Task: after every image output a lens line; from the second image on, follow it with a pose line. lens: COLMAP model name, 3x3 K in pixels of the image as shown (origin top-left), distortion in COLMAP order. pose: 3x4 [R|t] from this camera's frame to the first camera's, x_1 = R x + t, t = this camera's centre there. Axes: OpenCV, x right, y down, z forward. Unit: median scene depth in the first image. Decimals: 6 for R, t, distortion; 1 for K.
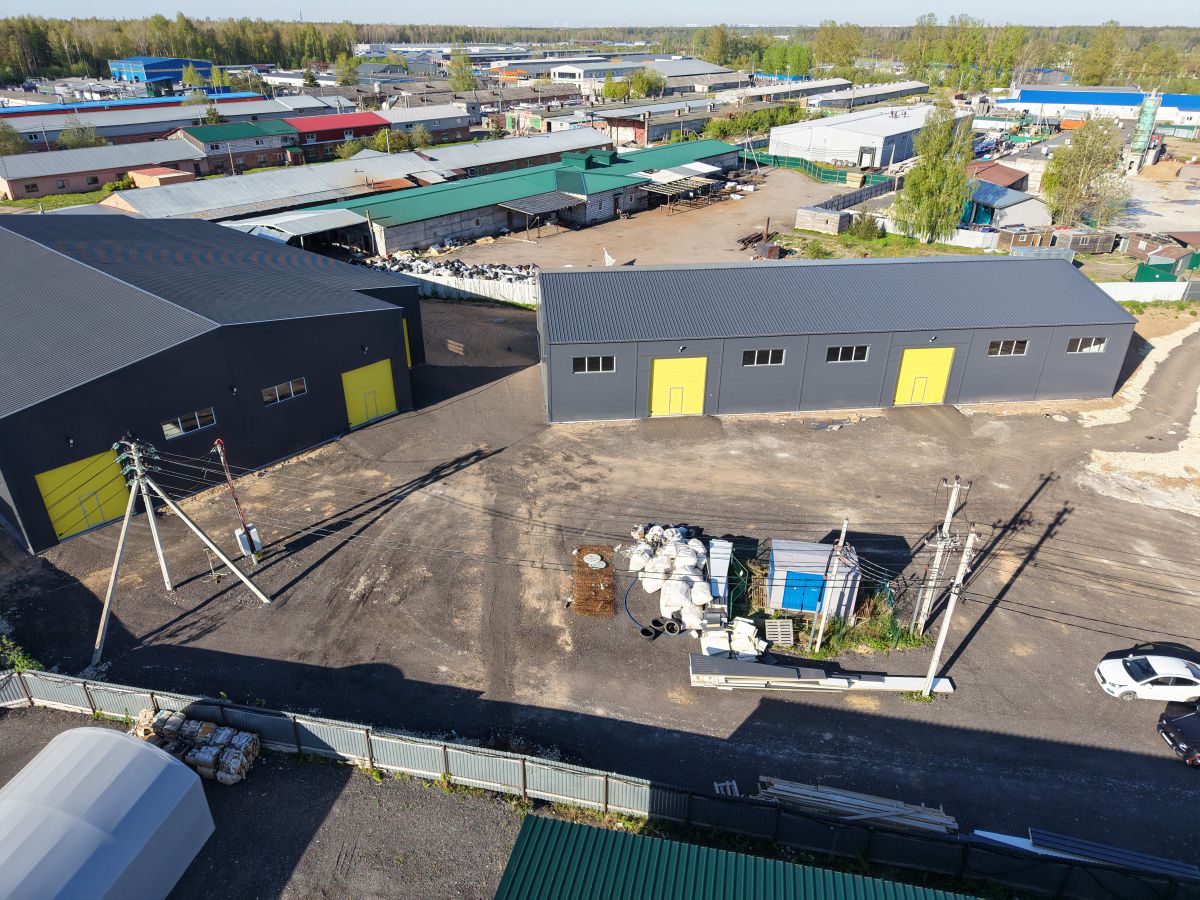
lens RADIAL K [[801.8, 0, 595.9], [0, 801.8, 455.6], [0, 0, 1]] dist [0.030828, -0.030456]
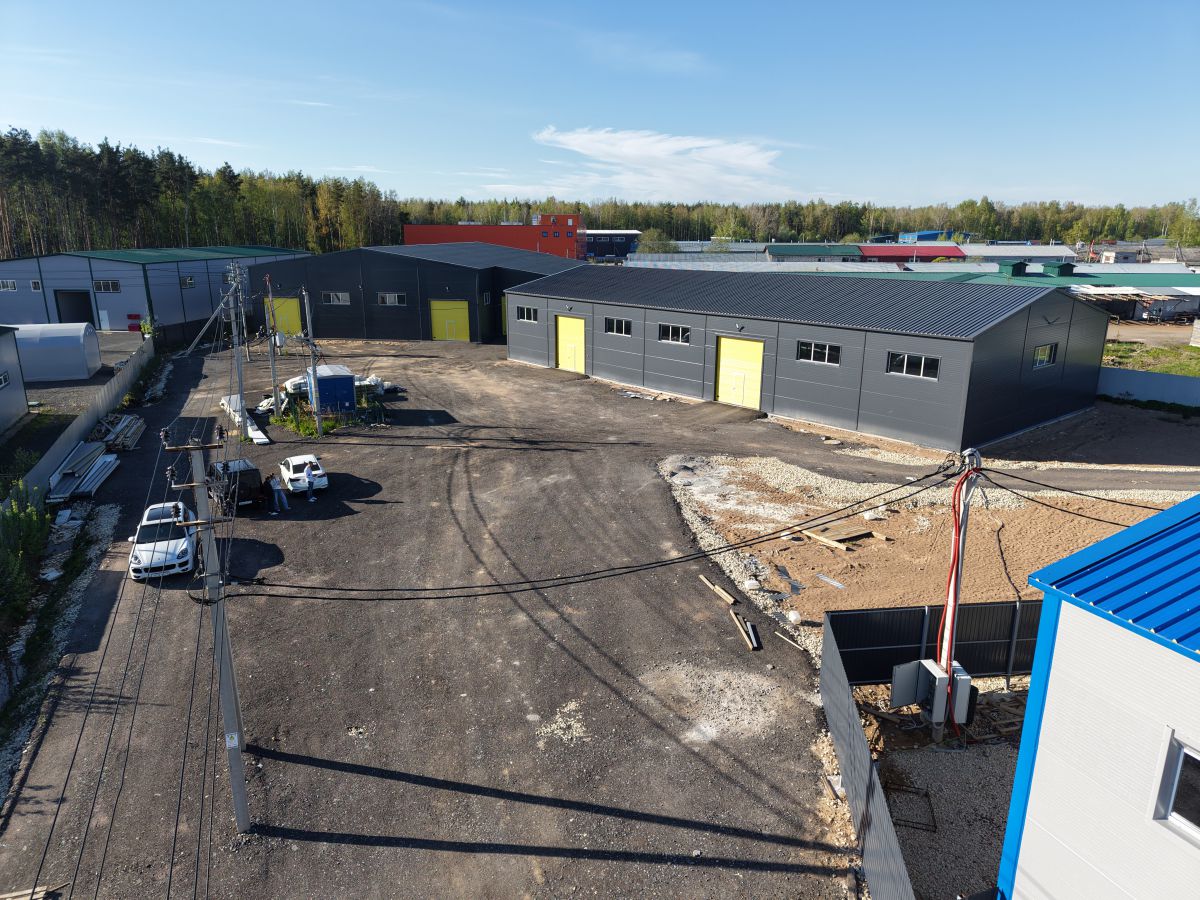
lens RADIAL K [[799.5, 0, 600.0], [0, 799.5, 450.0], [0, 0, 1]] dist [0.094908, -0.150205]
pose [[0.558087, 0.216418, -0.801063, 1.220479], [-0.390814, 0.920165, -0.023678, 0.076340], [0.731986, 0.326282, 0.598111, 0.419651]]
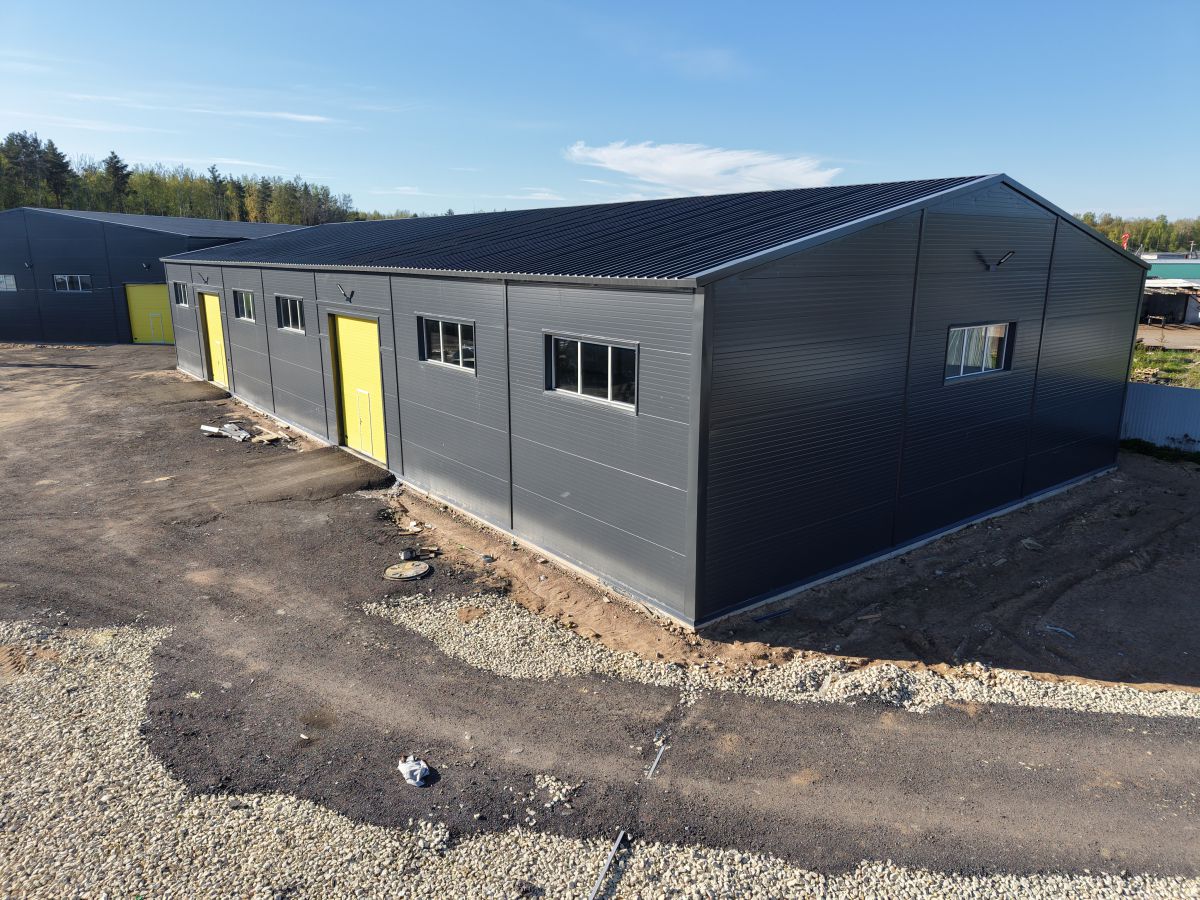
lens RADIAL K [[800.1, 0, 598.7], [0, 800.1, 448.1], [0, 0, 1]] dist [0.051793, -0.068941]
pose [[0.523622, 0.196820, -0.828904, 0.963021], [-0.399440, 0.916098, -0.034804, -0.119593], [0.752508, 0.349322, 0.558307, 0.988045]]
